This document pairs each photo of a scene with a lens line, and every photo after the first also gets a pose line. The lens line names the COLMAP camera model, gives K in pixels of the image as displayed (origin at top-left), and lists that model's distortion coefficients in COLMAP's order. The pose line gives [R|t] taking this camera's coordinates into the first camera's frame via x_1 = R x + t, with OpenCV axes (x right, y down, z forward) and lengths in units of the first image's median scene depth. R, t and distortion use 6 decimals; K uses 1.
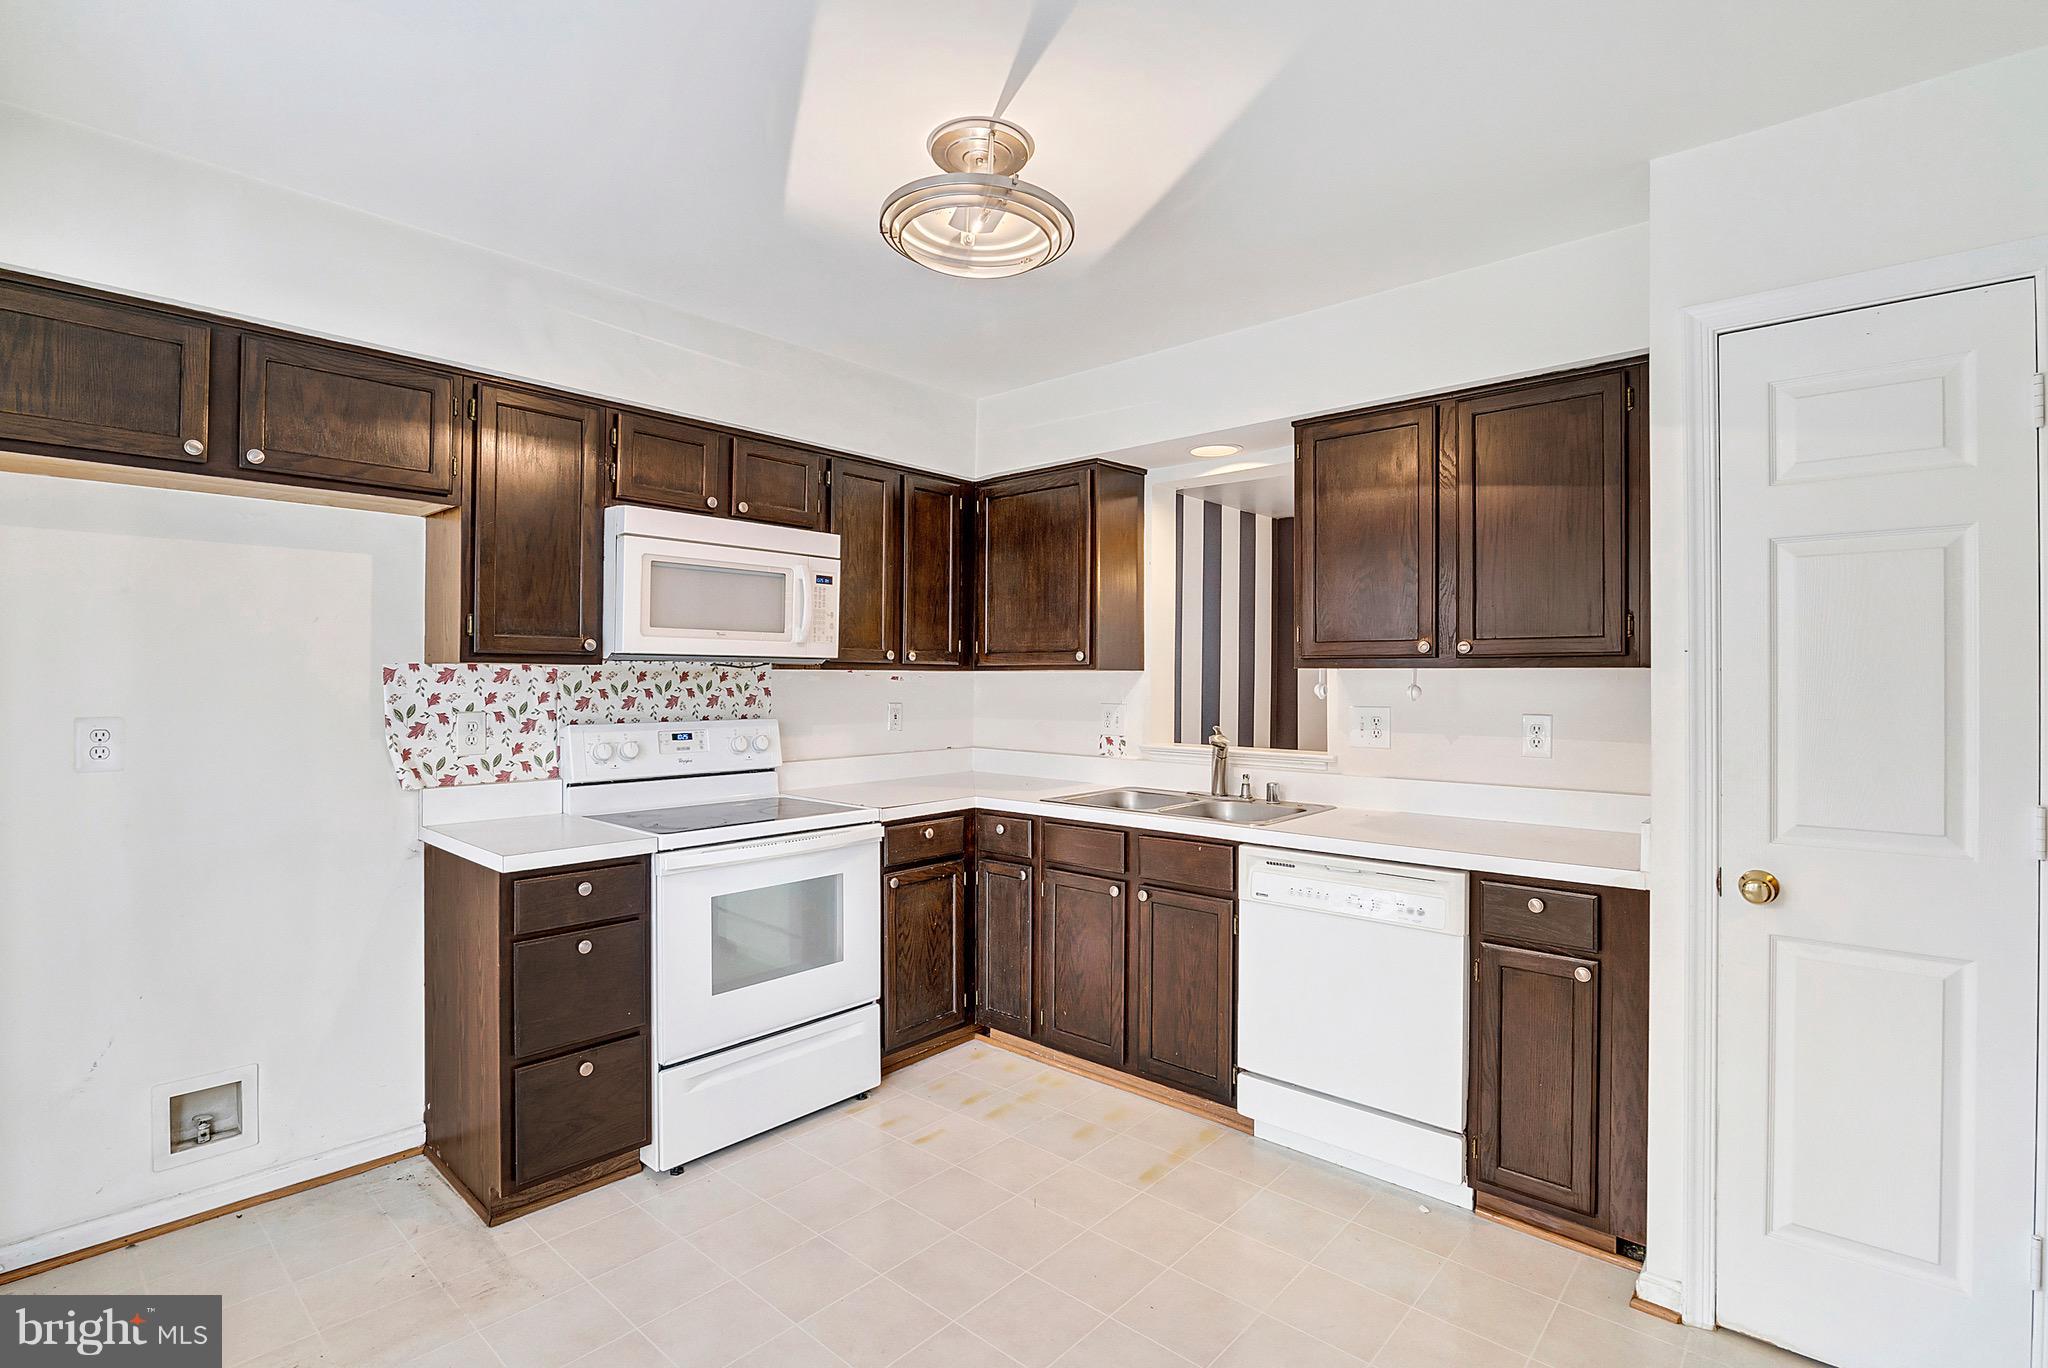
lens RADIAL K [[952.7, 0, 1014.0], [0, 952.7, 688.0], [0, 0, 1]] dist [-0.005120, -0.000815]
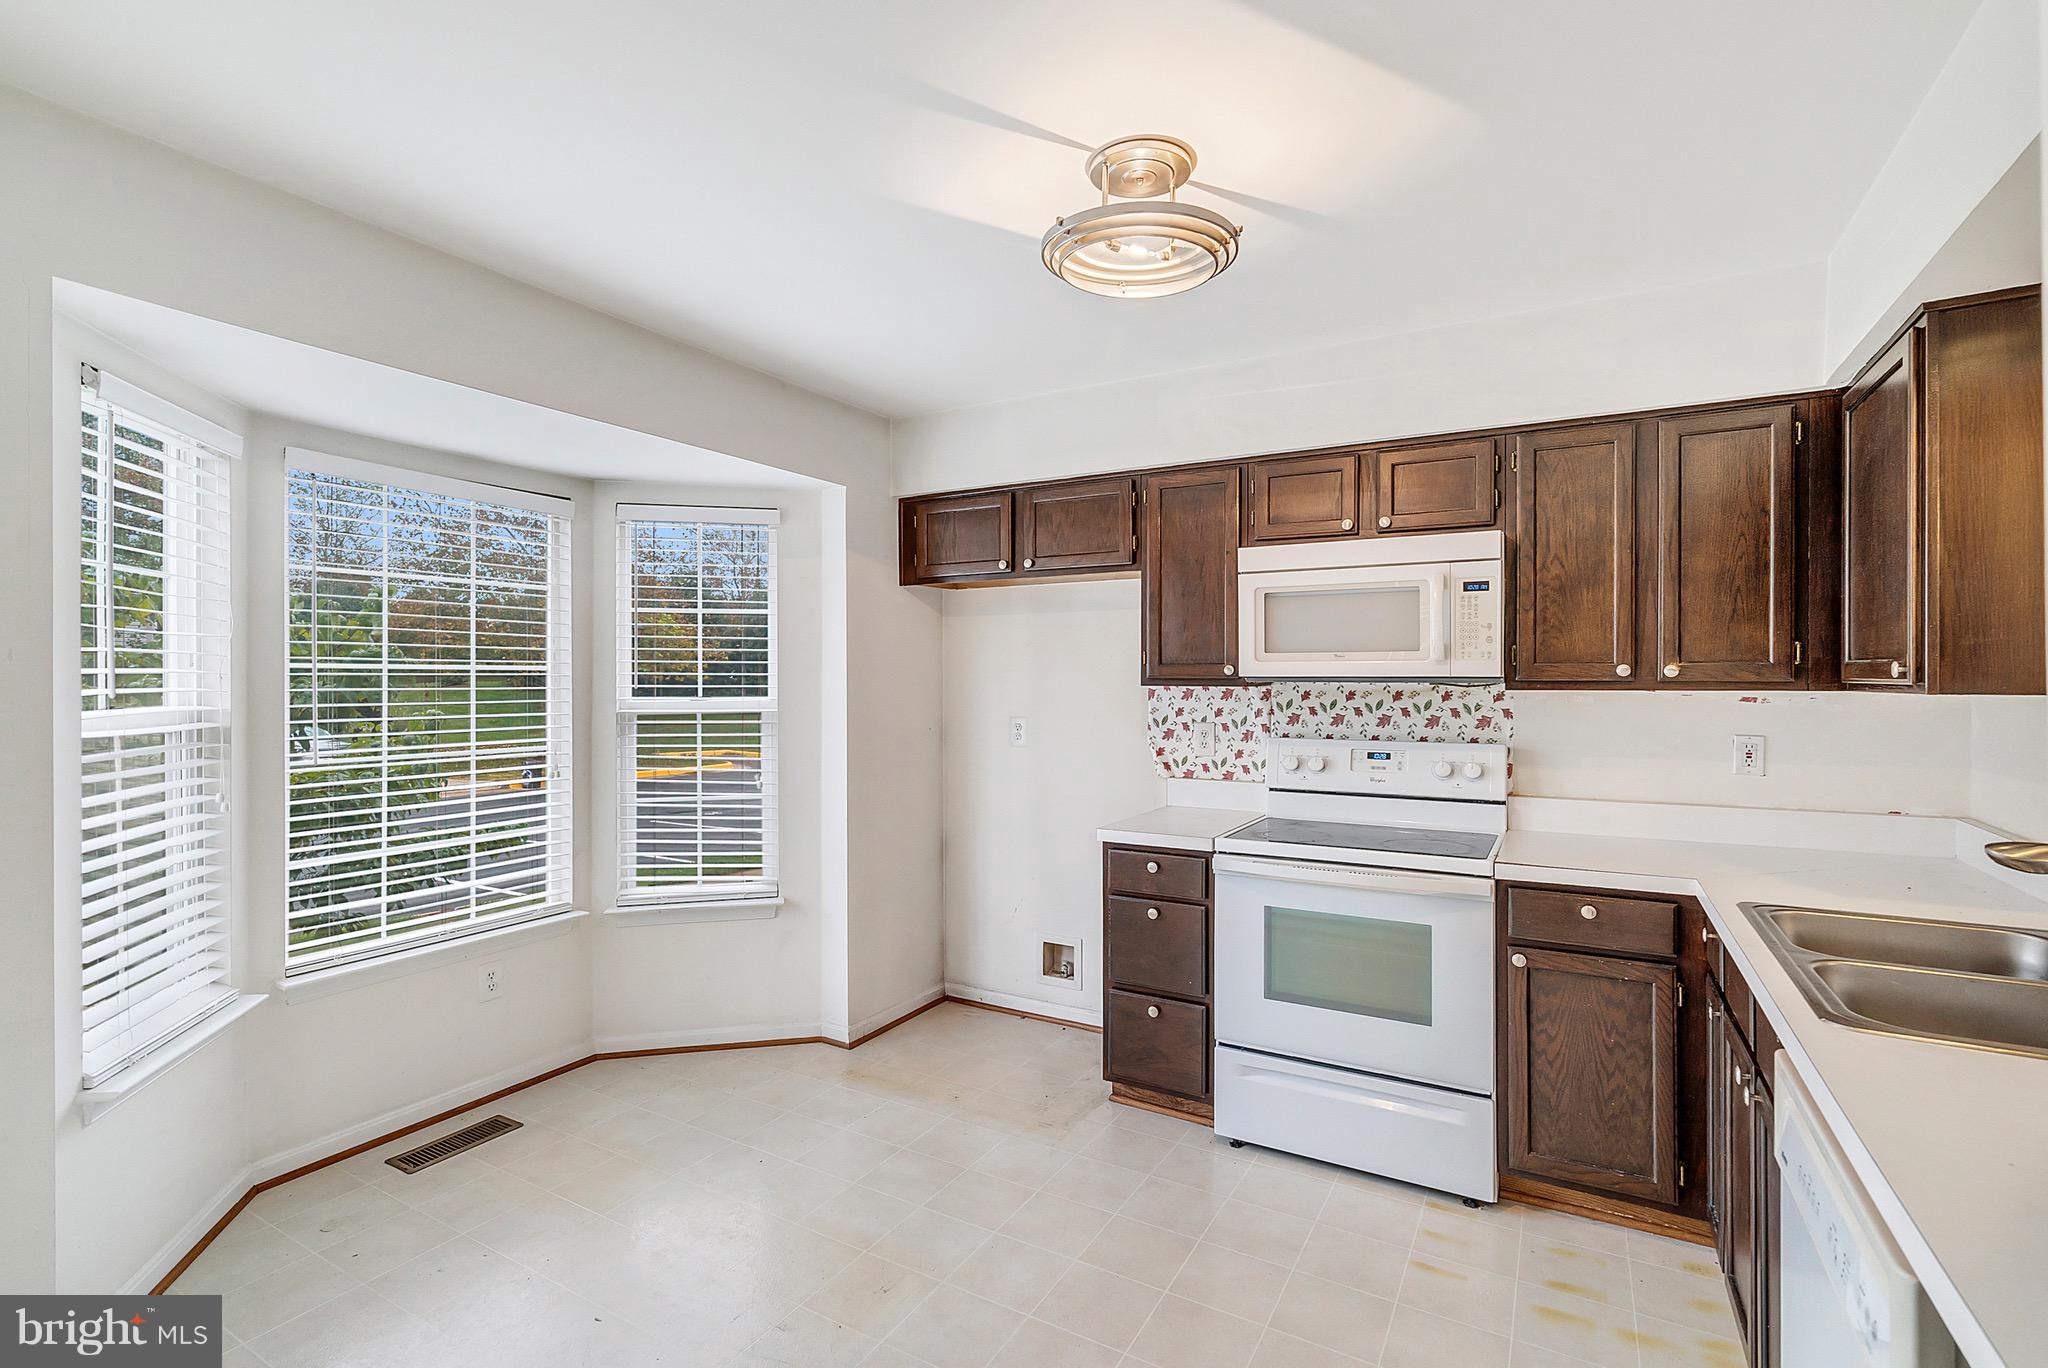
lens RADIAL K [[952.7, 0, 1014.0], [0, 952.7, 674.1], [0, 0, 1]] dist [-0.005120, -0.000815]
pose [[0.208189, -0.007905, -0.978057, 0.604447], [-0.008237, 0.999918, -0.009835, -0.024212], [0.978054, 0.010104, 0.208107, 0.454193]]
